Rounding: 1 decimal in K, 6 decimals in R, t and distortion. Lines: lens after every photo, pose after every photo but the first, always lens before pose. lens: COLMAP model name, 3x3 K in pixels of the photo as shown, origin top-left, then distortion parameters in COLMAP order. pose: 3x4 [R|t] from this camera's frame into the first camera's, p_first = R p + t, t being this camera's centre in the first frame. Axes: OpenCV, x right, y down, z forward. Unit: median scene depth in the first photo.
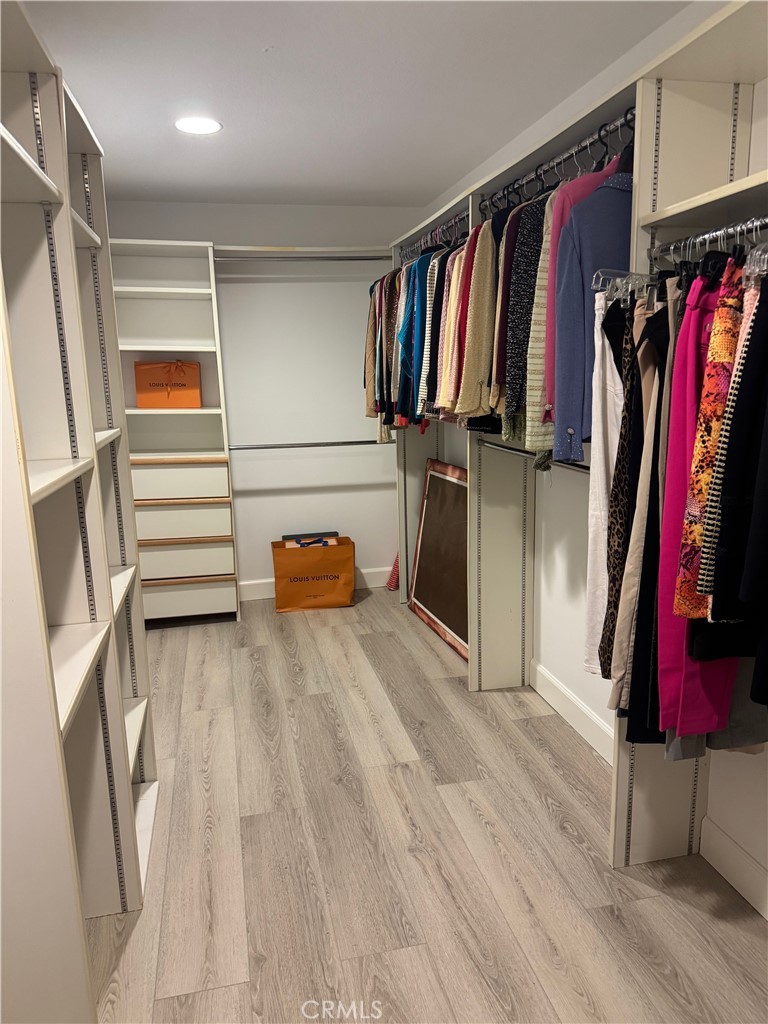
lens RADIAL K [[712.4, 0, 384.0], [0, 712.4, 512.0], [0, 0, 1]] dist [0.098282, -0.000856]
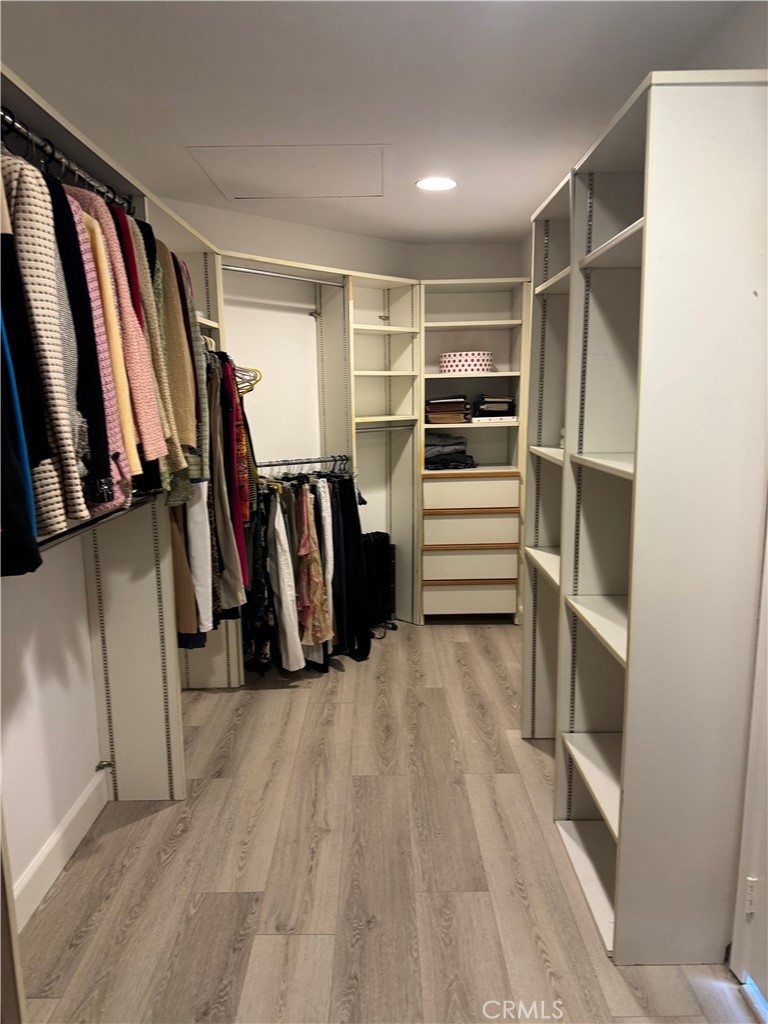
lens RADIAL K [[712.4, 0, 384.0], [0, 712.4, 512.0], [0, 0, 1]] dist [0.098282, -0.000856]
pose [[-0.972191, 0.005099, 0.234133, -0.281397], [0.091159, 0.929152, 0.358283, -0.345831], [-0.215718, 0.369663, -0.903778, 1.643919]]
